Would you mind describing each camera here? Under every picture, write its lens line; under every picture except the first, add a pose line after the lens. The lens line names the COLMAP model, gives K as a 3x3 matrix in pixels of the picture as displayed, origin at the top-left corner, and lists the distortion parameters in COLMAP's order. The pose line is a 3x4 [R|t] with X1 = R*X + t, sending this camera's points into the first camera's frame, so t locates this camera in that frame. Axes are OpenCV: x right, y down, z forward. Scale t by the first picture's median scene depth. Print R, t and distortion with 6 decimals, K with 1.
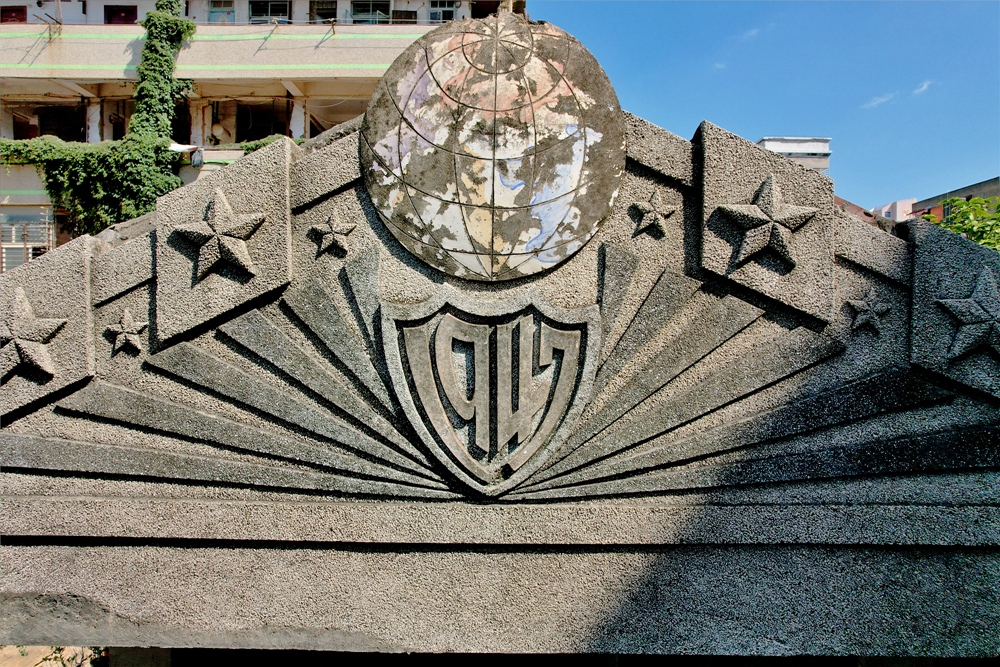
lens RADIAL K [[631.9, 0, 503.7], [0, 631.9, 340.1], [0, 0, 1]] dist [-0.049106, 0.026974]
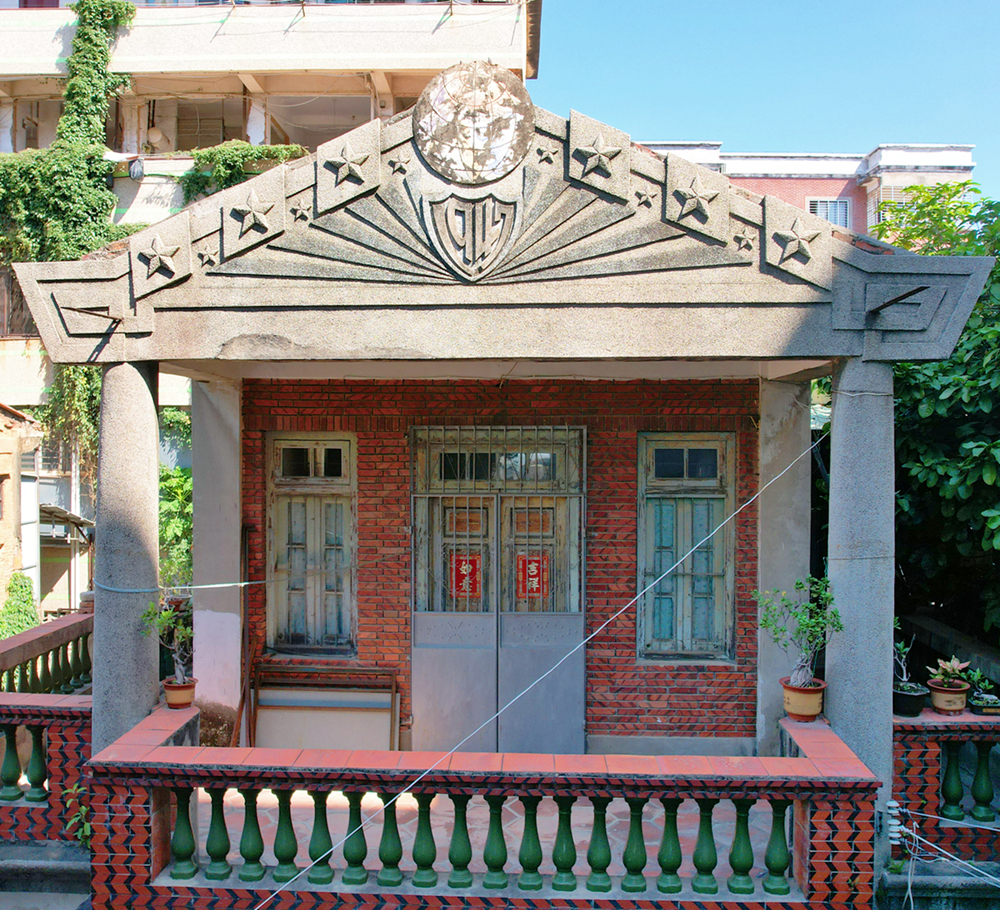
lens RADIAL K [[953.8, 0, 505.8], [0, 953.8, 450.0], [0, 0, 1]] dist [-0.046081, 0.000000]
pose [[0.999806, 0.000192, -0.019694, 0.156502], [-0.000310, 0.999982, -0.005980, 0.837013], [0.019693, 0.005985, 0.999788, -2.247380]]
